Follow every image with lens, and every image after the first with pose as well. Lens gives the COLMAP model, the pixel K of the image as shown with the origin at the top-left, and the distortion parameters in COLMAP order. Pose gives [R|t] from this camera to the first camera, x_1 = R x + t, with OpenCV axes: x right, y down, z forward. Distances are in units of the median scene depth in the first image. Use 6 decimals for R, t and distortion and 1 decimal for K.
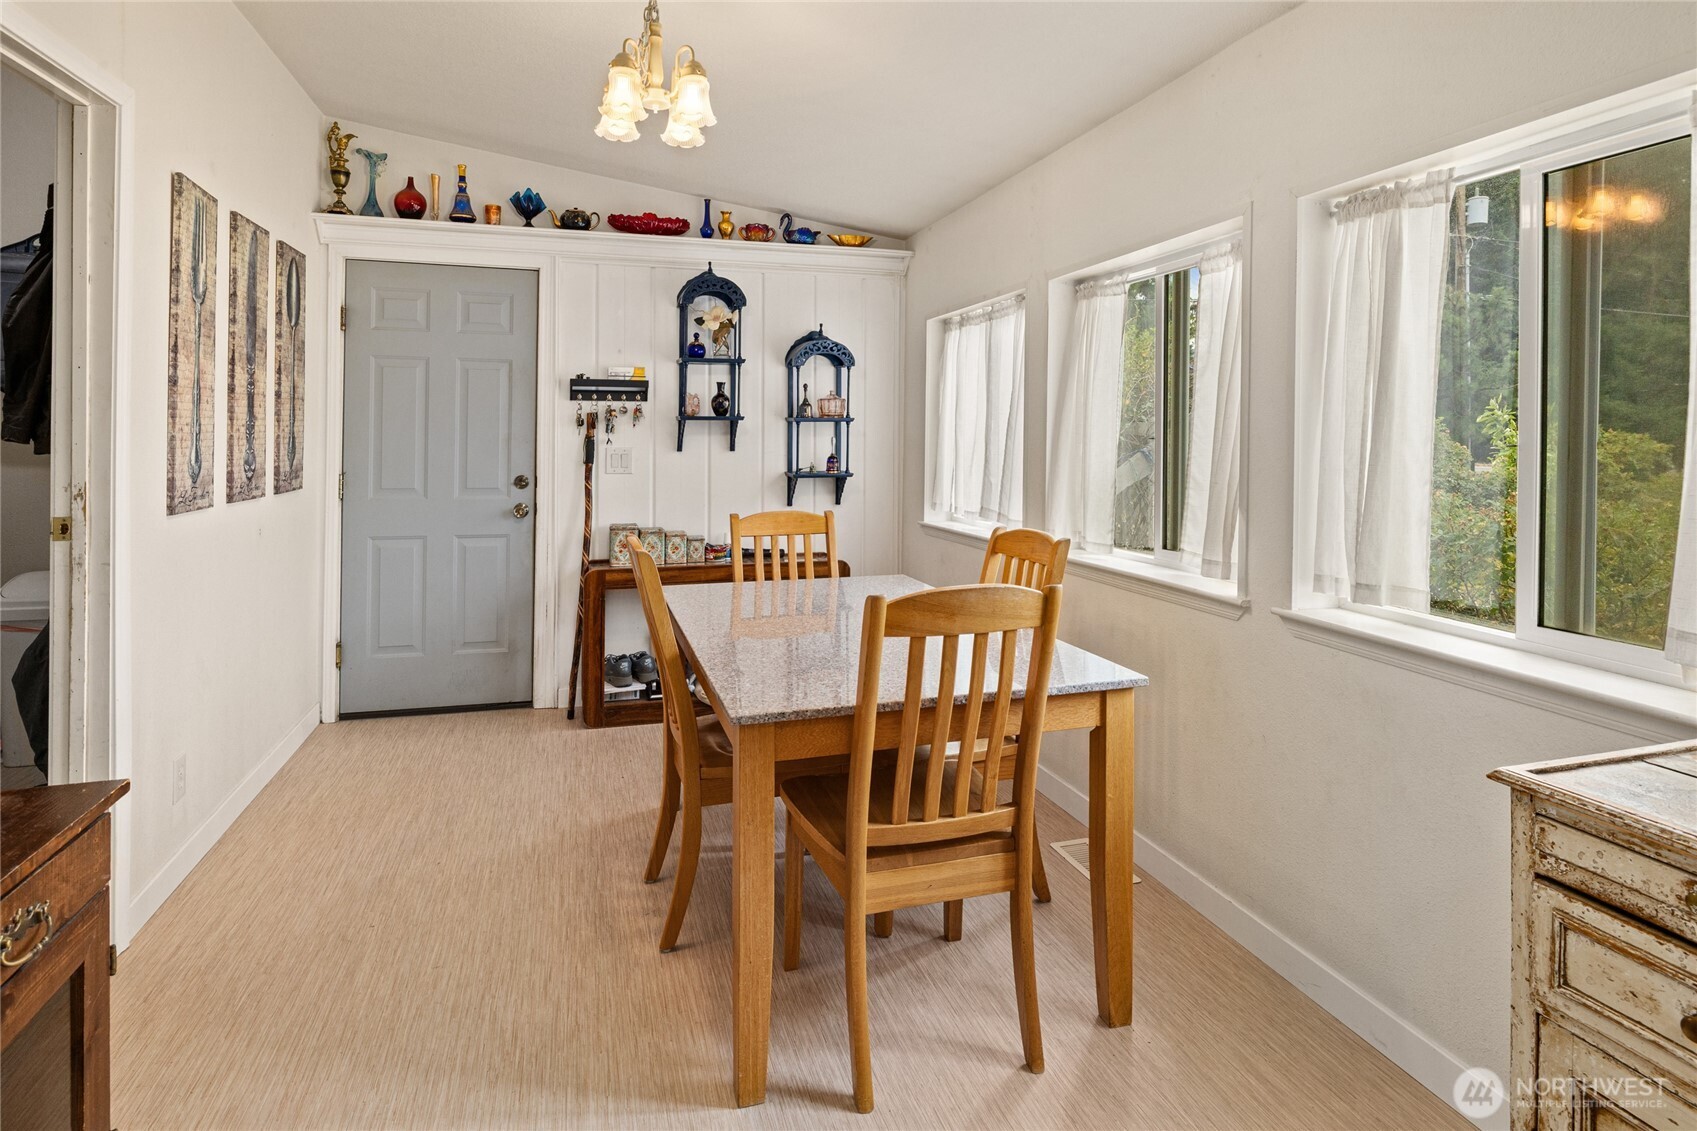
lens RADIAL K [[872.0, 0, 848.5], [0, 872.0, 565.5], [0, 0, 1]] dist [-0.001950, -0.000272]
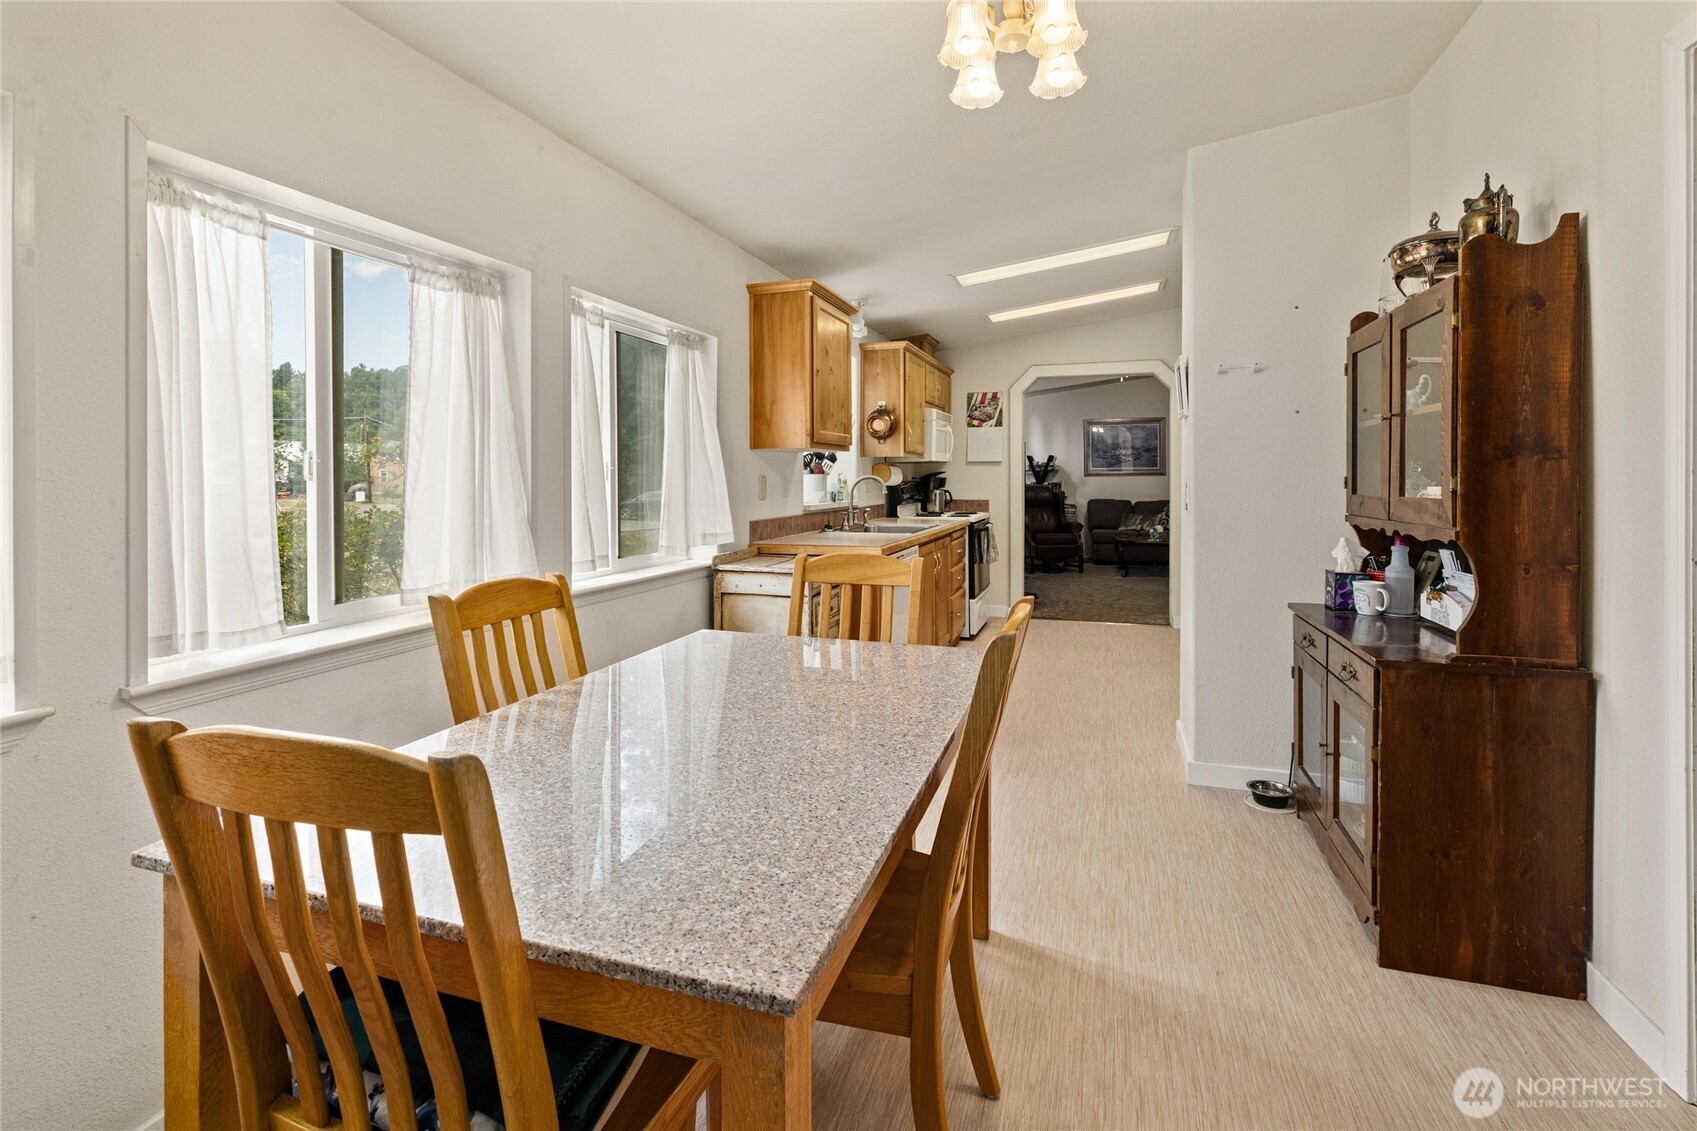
lens RADIAL K [[793.6, 0, 848.5], [0, 793.6, 565.5], [0, 0, 1]] dist [0.000995, 0.000084]
pose [[-0.820402, -0.074549, 0.566907, -0.541347], [0.068362, 0.971565, 0.226692, -0.239742], [-0.567686, 0.224733, -0.791977, 1.750917]]
